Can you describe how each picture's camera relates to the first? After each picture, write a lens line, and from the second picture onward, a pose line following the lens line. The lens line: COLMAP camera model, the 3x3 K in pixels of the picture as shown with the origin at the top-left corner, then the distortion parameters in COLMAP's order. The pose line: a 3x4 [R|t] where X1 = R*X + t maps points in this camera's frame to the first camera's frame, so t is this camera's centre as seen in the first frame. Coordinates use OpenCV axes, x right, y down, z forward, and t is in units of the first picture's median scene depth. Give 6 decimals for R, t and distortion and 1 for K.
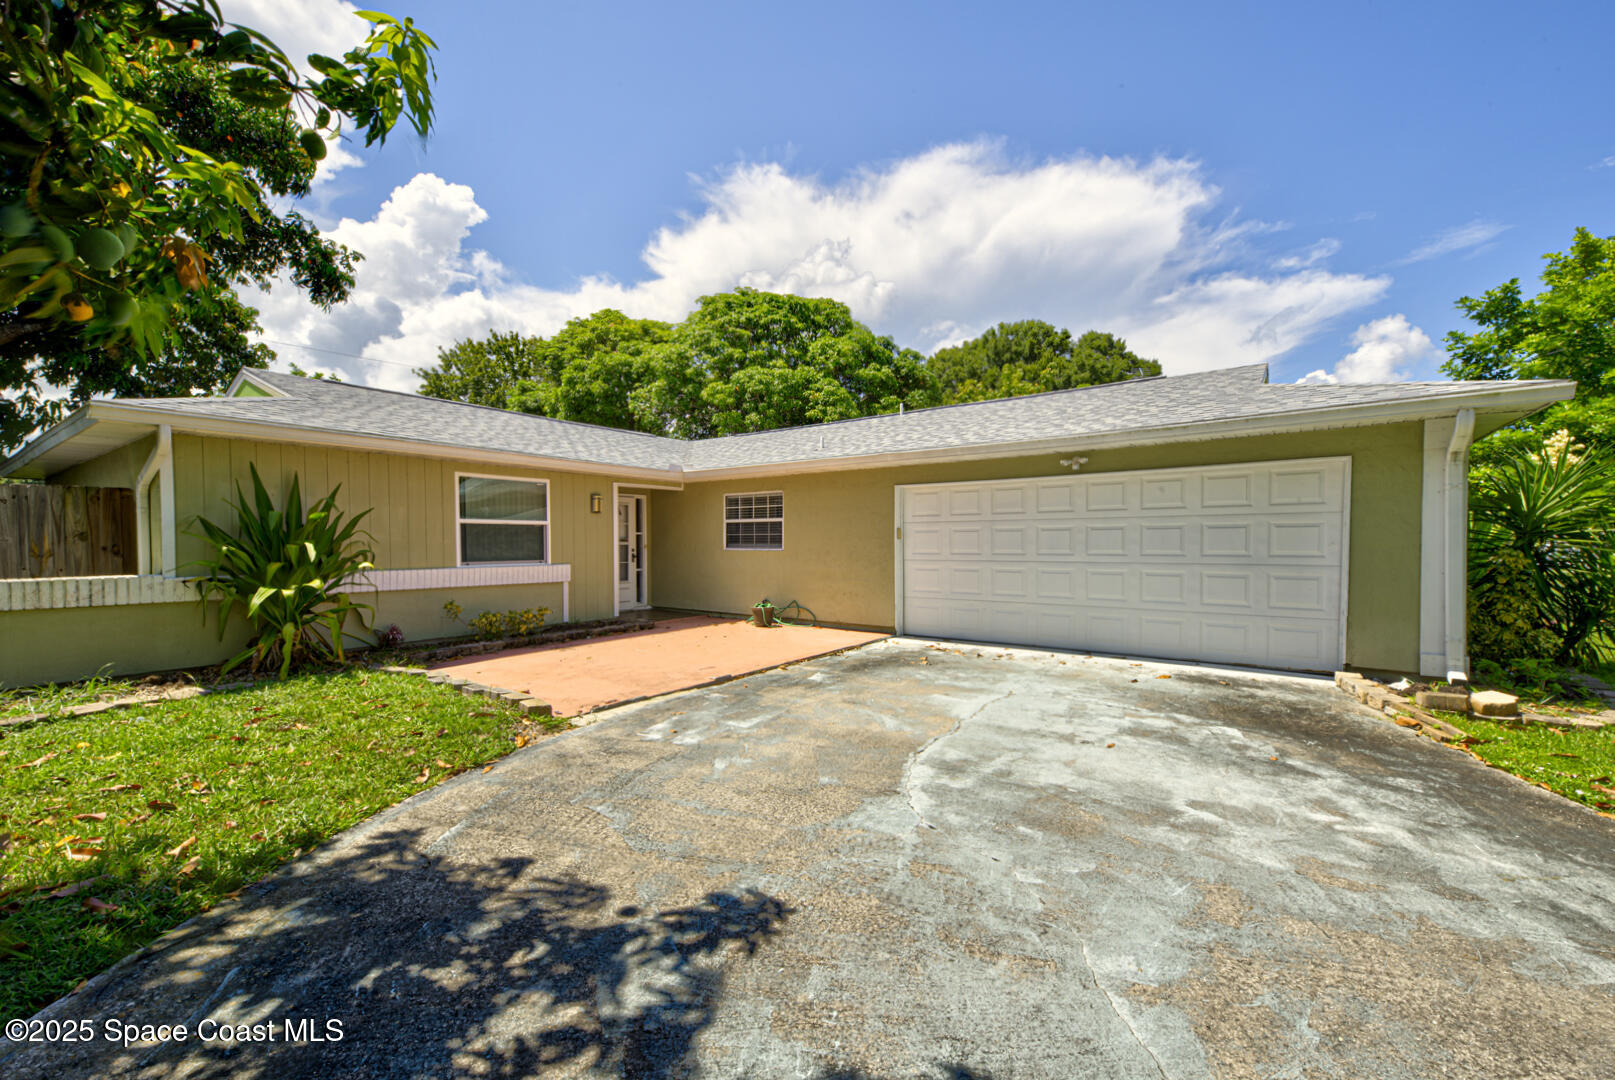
lens RADIAL K [[700.3, 0, 807.5], [0, 700.3, 540.0], [0, 0, 1]] dist [0.068351, 0.000034]
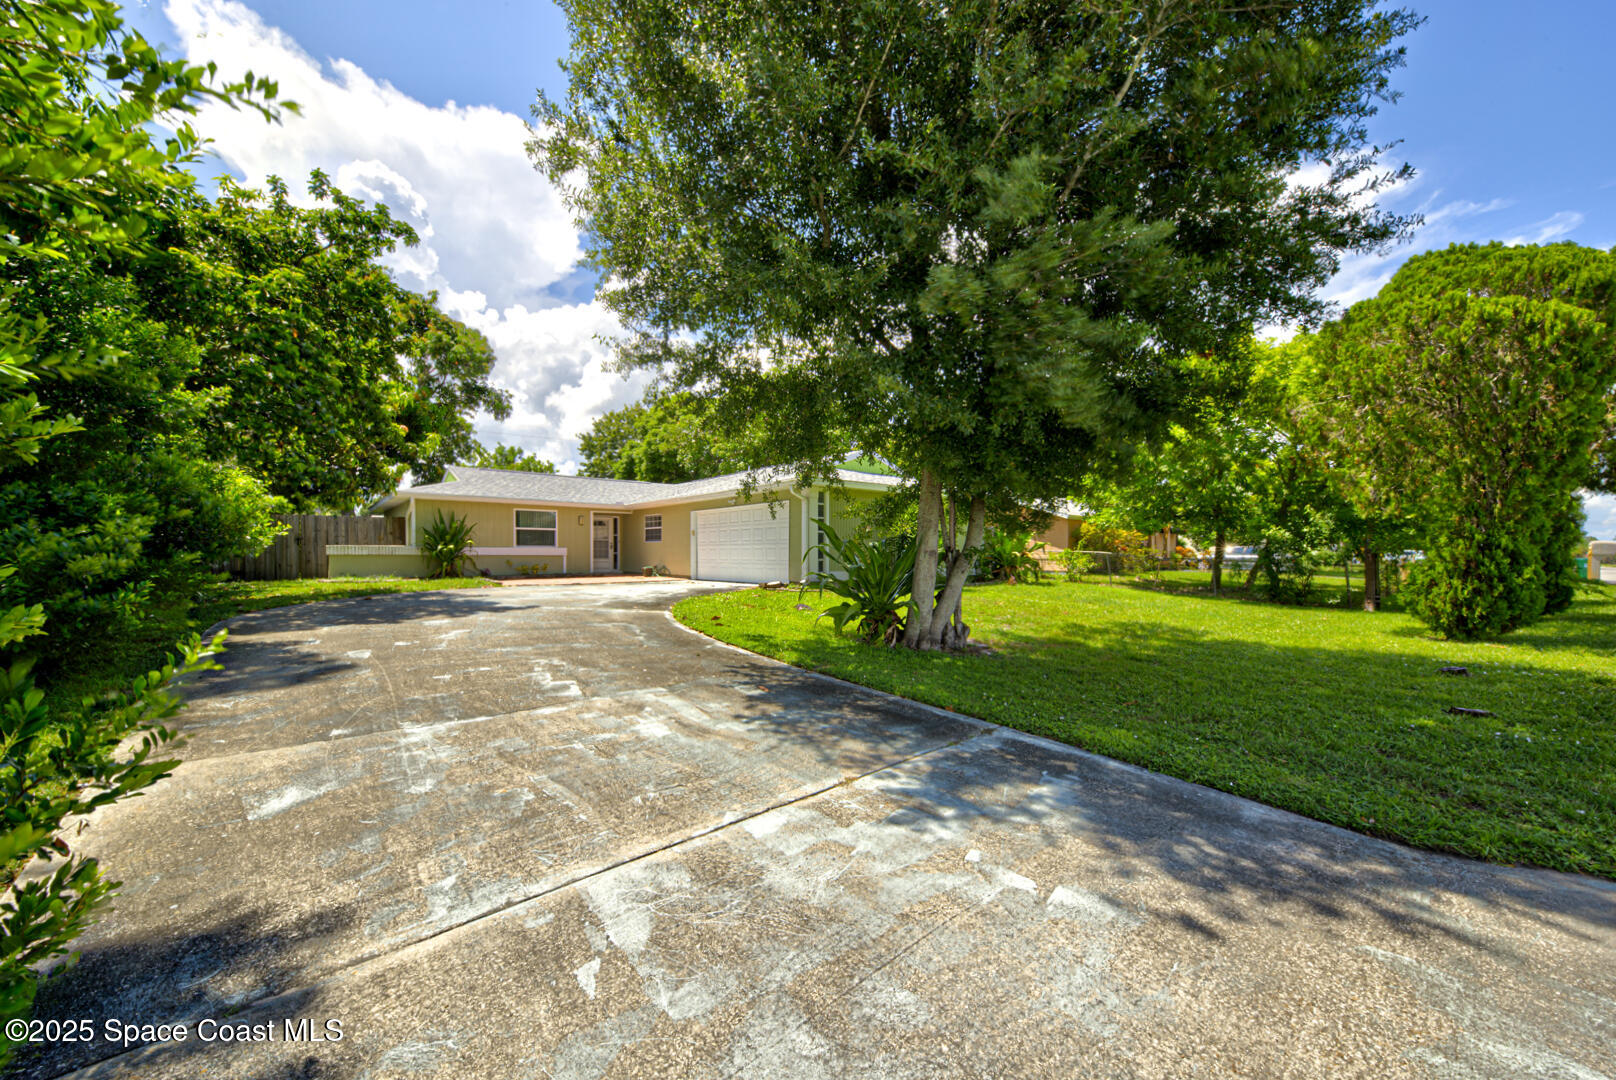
lens RADIAL K [[604.0, 0, 808.0], [0, 604.0, 540.0], [0, 0, 1]] dist [0.000091, 0.000003]
pose [[0.981185, 0.000620, -0.193068, 0.749021], [-0.003808, 0.999863, -0.016139, 0.036177], [0.193032, 0.016571, 0.981053, -0.698927]]
